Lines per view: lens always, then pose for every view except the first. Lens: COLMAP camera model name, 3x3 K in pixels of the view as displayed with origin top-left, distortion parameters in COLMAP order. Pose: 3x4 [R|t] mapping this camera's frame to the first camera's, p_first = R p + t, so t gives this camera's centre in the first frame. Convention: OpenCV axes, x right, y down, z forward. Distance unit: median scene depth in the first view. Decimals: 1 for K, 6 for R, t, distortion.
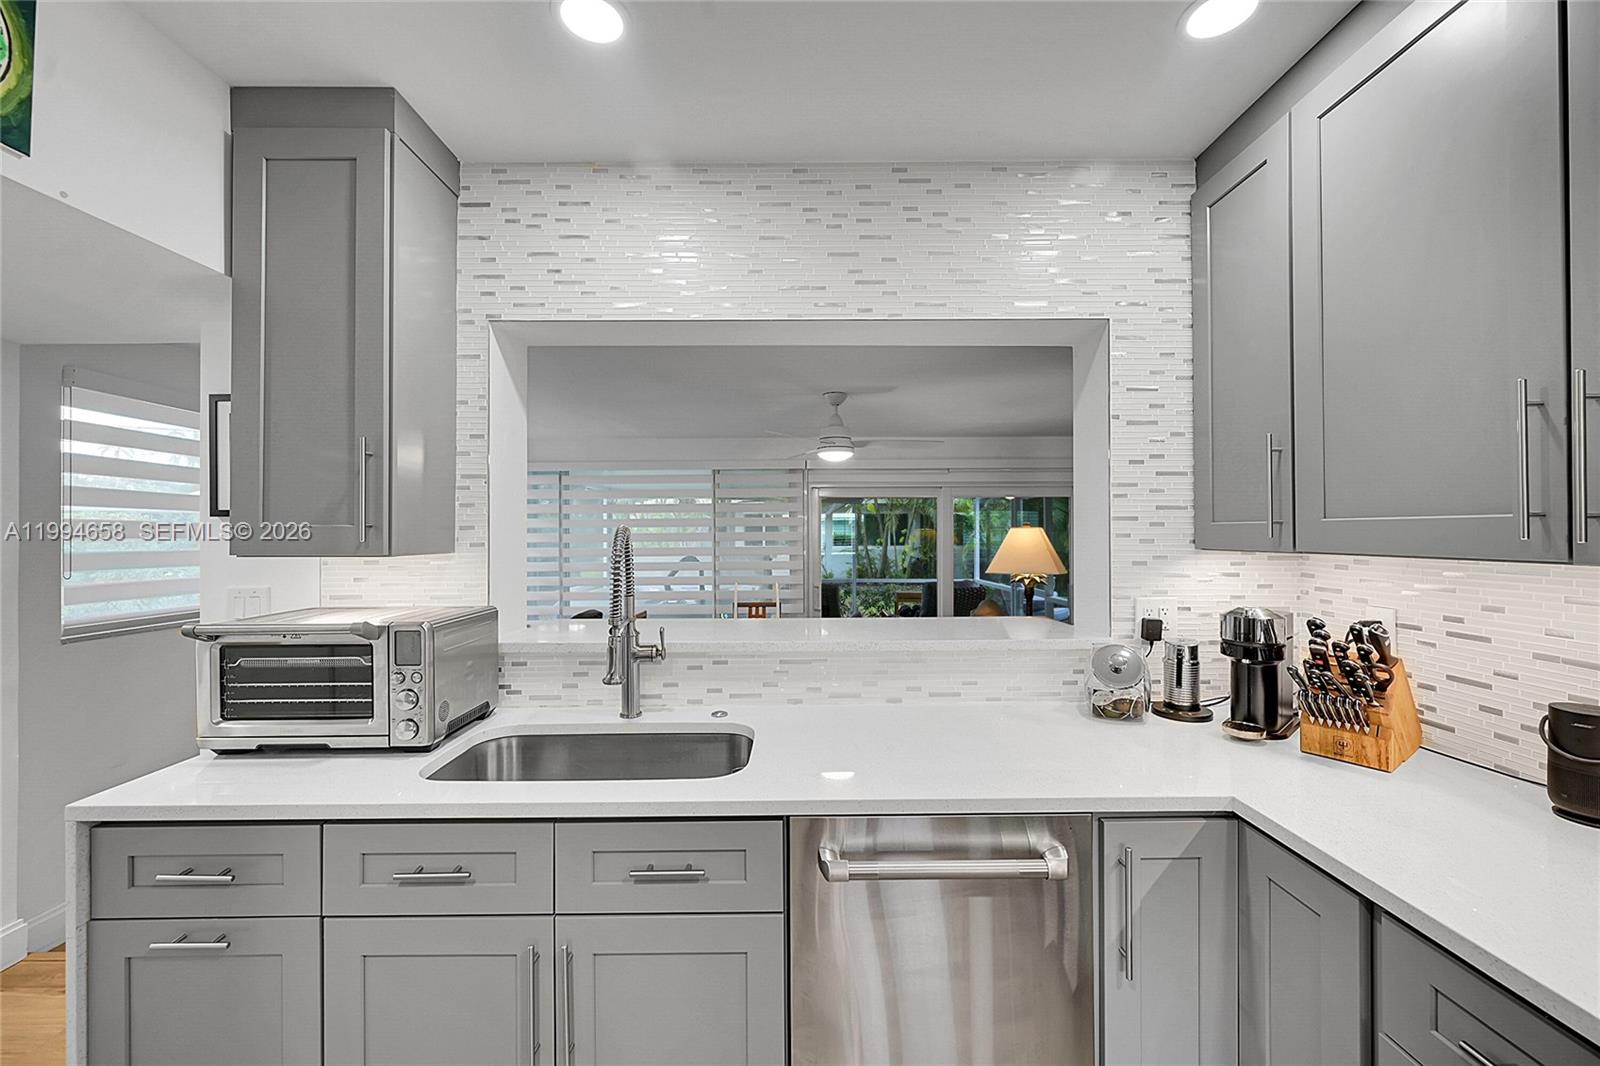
lens RADIAL K [[630.6, 0, 805.3], [0, 630.6, 528.8], [0, 0, 1]] dist [-0.000108, -0.000144]
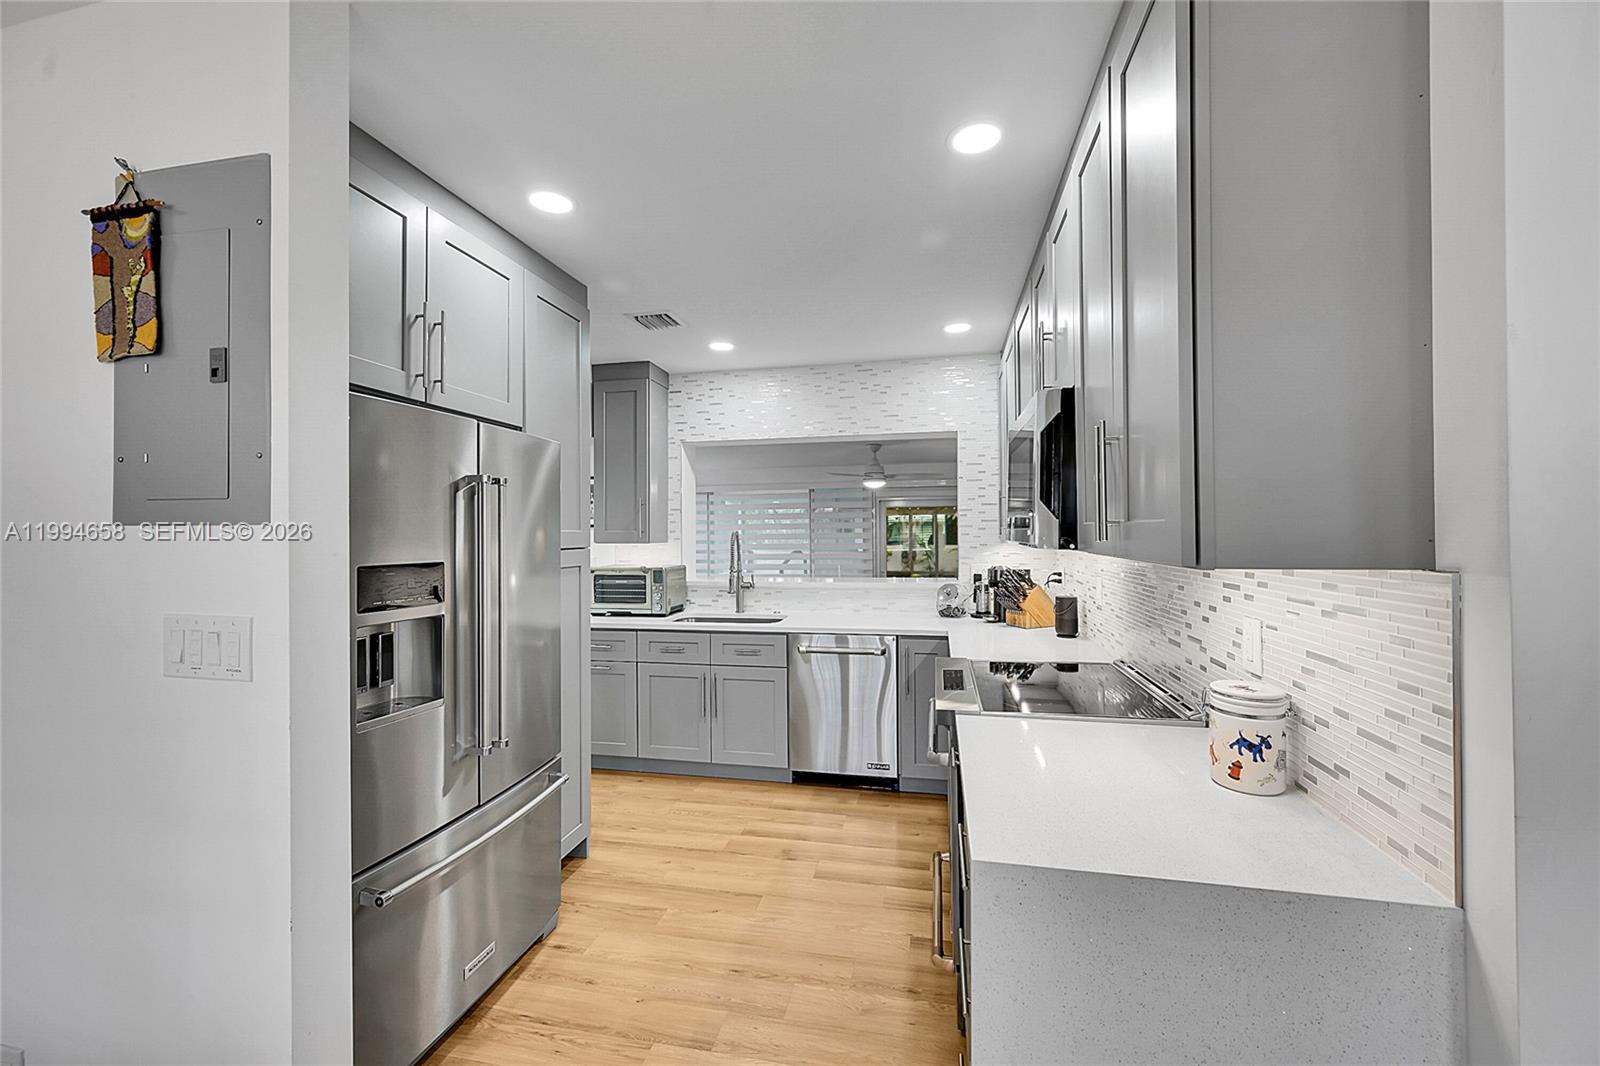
lens RADIAL K [[630.6, 0, 805.3], [0, 630.6, 528.8], [0, 0, 1]] dist [-0.000108, -0.000144]
pose [[0.977257, -0.005583, -0.211984, 0.452248], [0.005372, 0.999984, -0.001569, -0.006673], [0.211989, 0.000394, 0.977272, -1.219203]]
